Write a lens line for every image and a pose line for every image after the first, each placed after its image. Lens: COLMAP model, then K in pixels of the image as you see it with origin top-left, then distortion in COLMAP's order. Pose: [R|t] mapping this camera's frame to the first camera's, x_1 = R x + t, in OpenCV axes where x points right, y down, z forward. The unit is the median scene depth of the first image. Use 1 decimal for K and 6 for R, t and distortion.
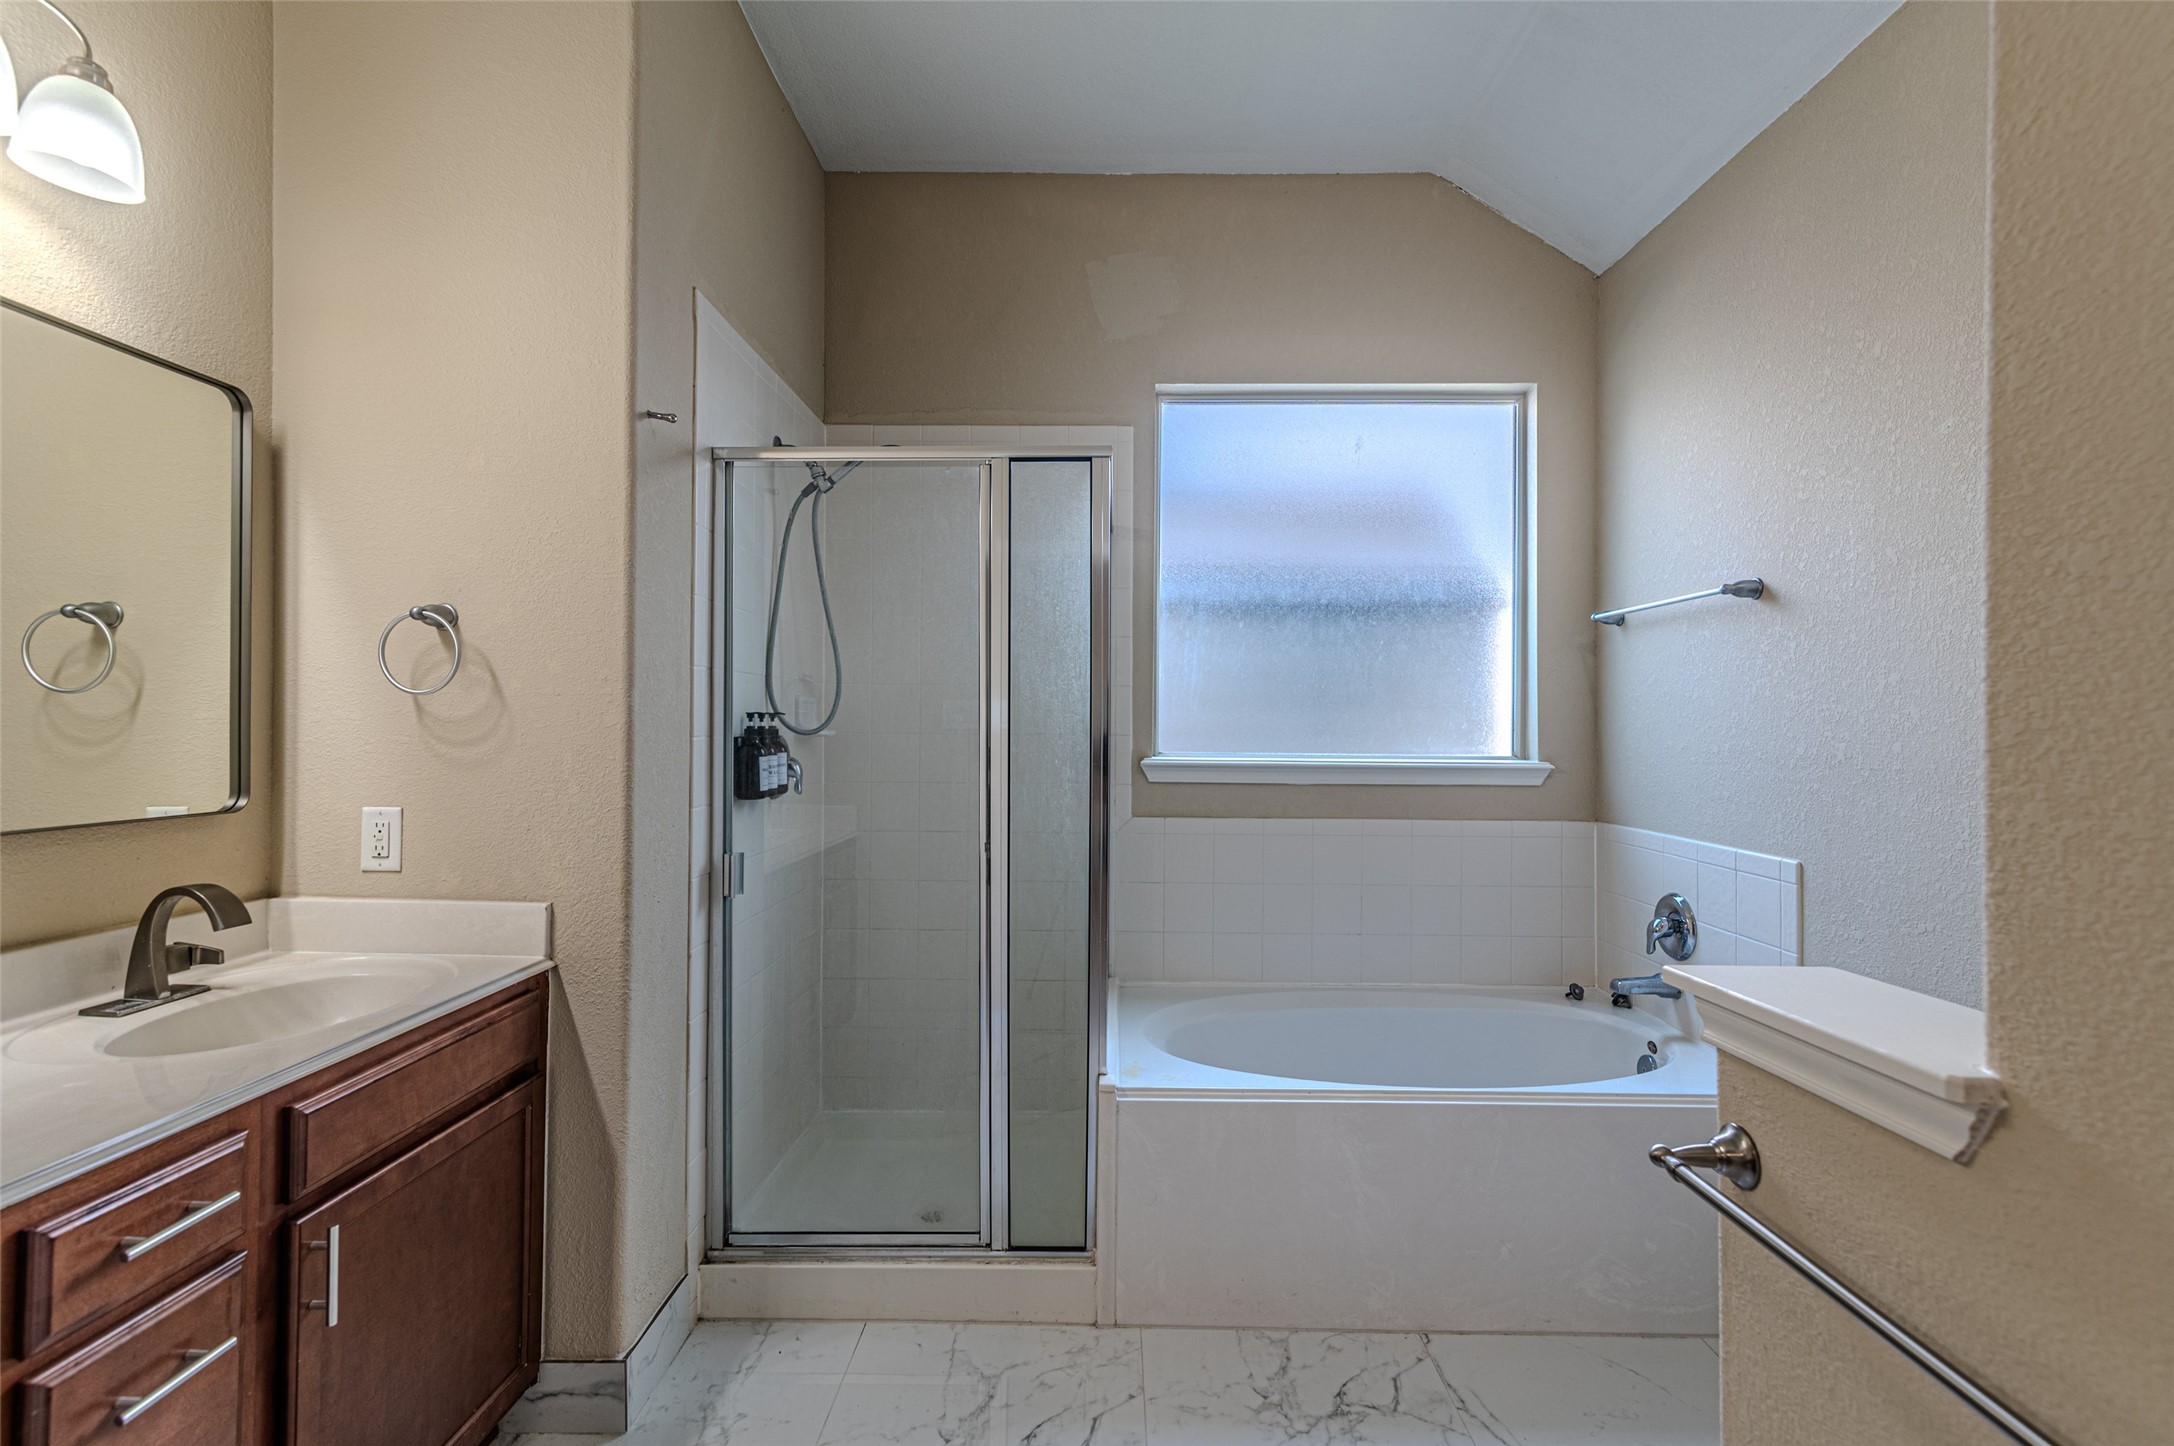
lens RADIAL K [[983.3, 0, 1091.1], [0, 983.3, 723.1], [0, 0, 1]] dist [0.010399, 0.000417]
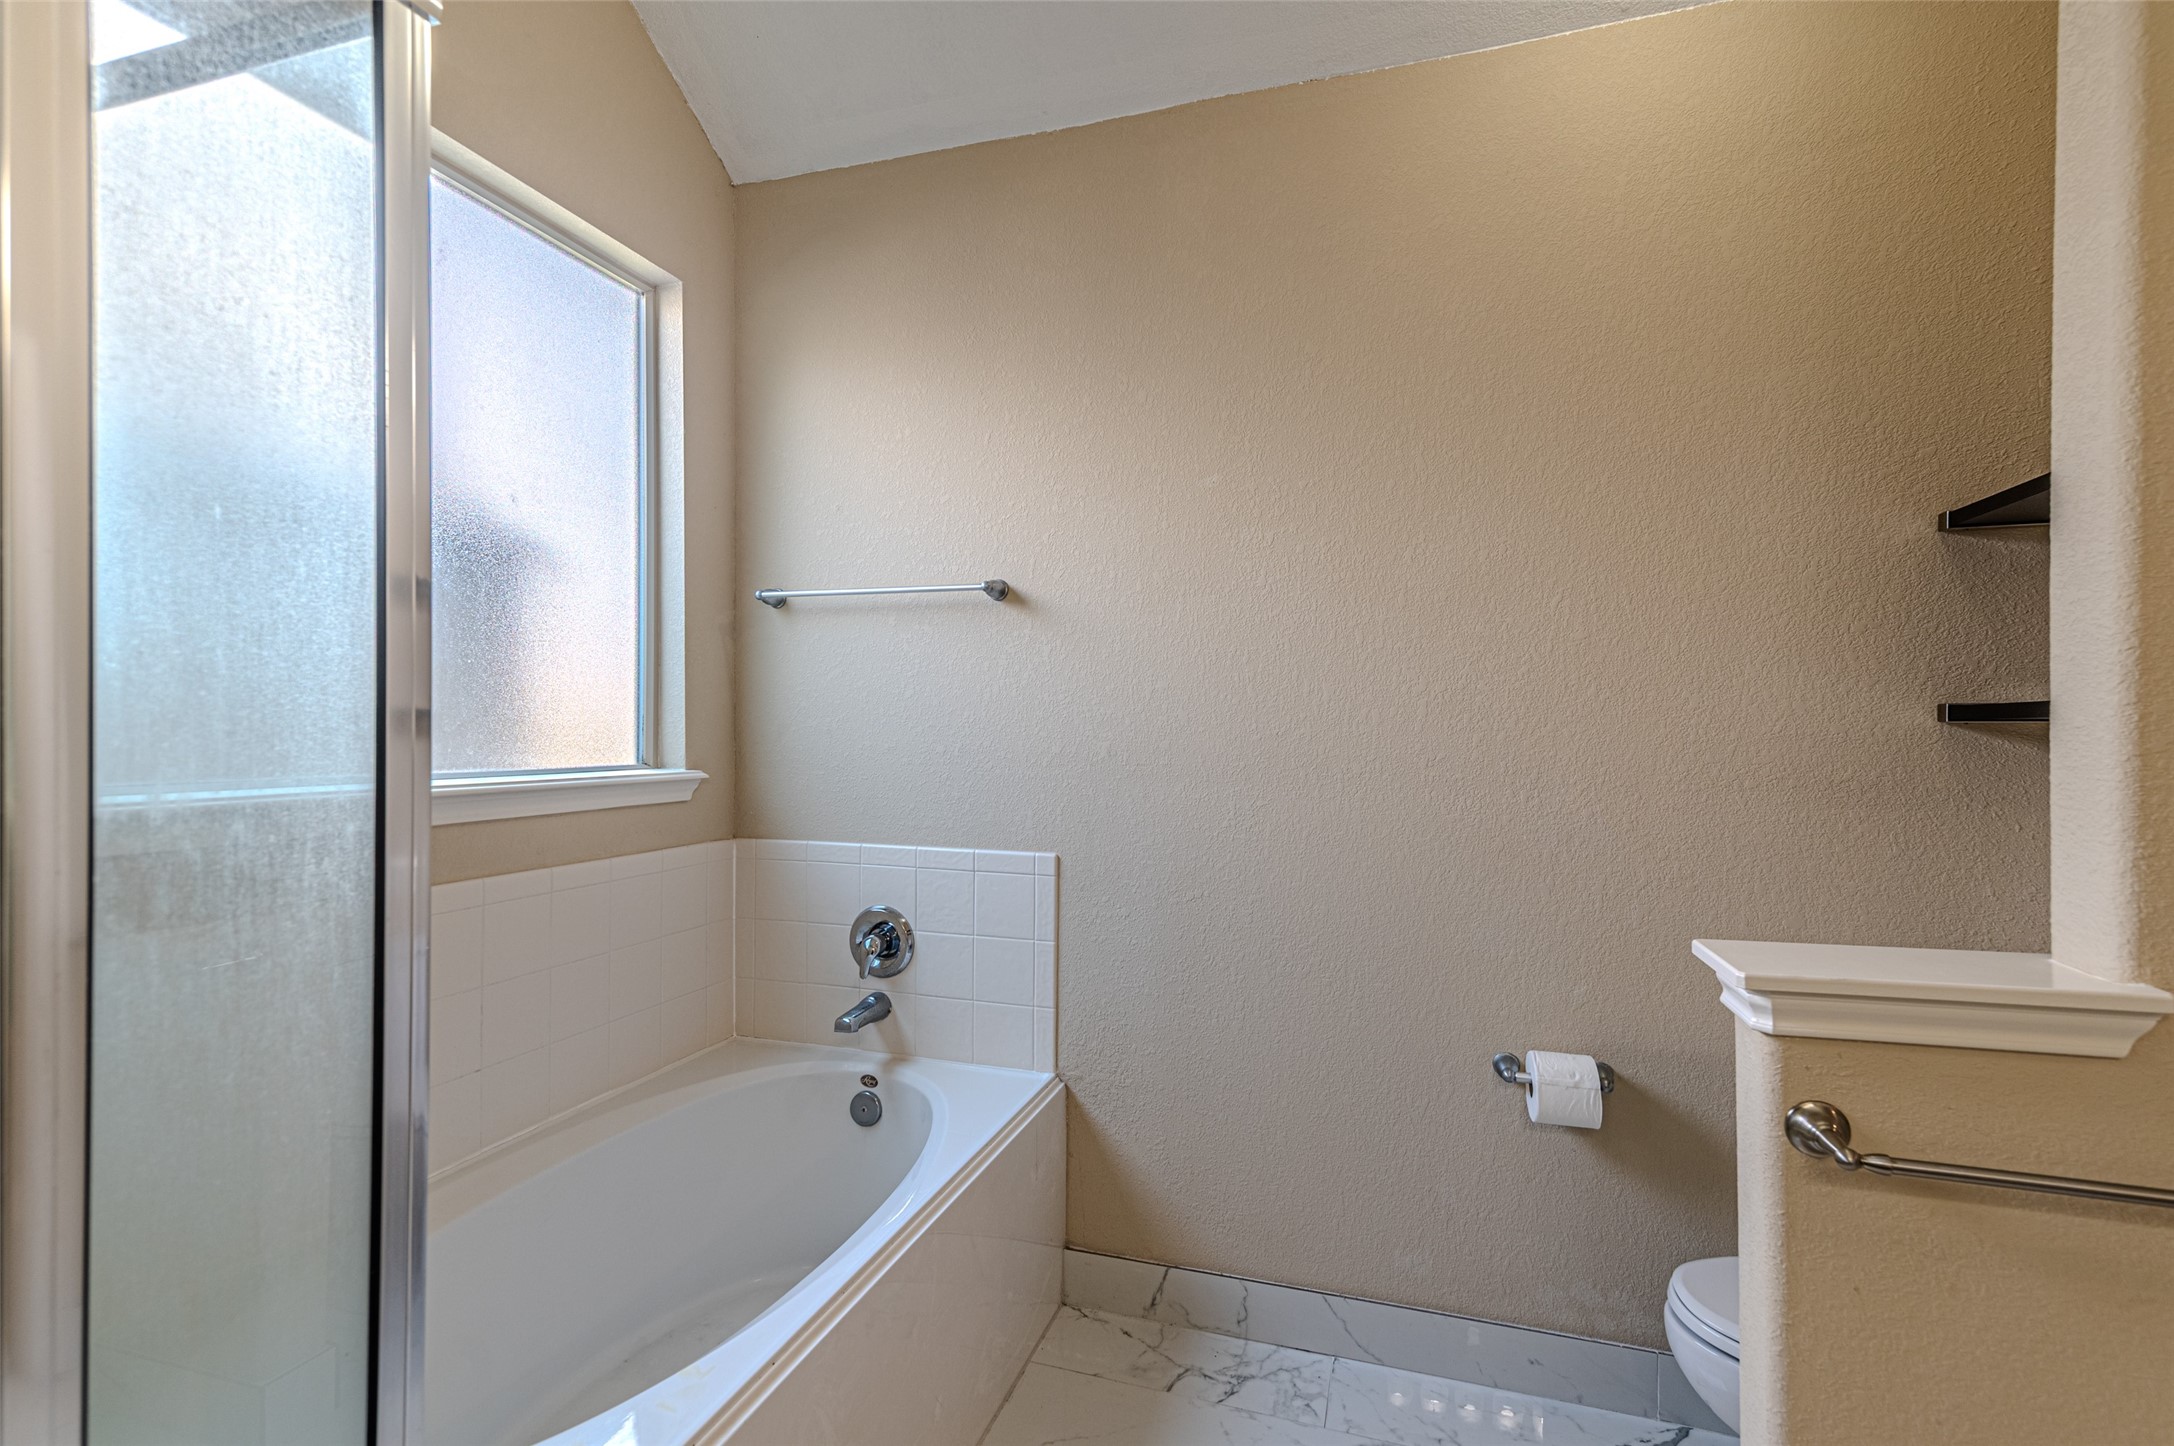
lens RADIAL K [[983.3, 0, 1091.1], [0, 983.3, 722.4], [0, 0, 1]] dist [0.010399, 0.000417]
pose [[0.289596, 0.000990, 0.957148, -0.267701], [-0.007511, 0.999971, 0.001239, -0.002454], [-0.957120, -0.007548, 0.289595, 0.624347]]
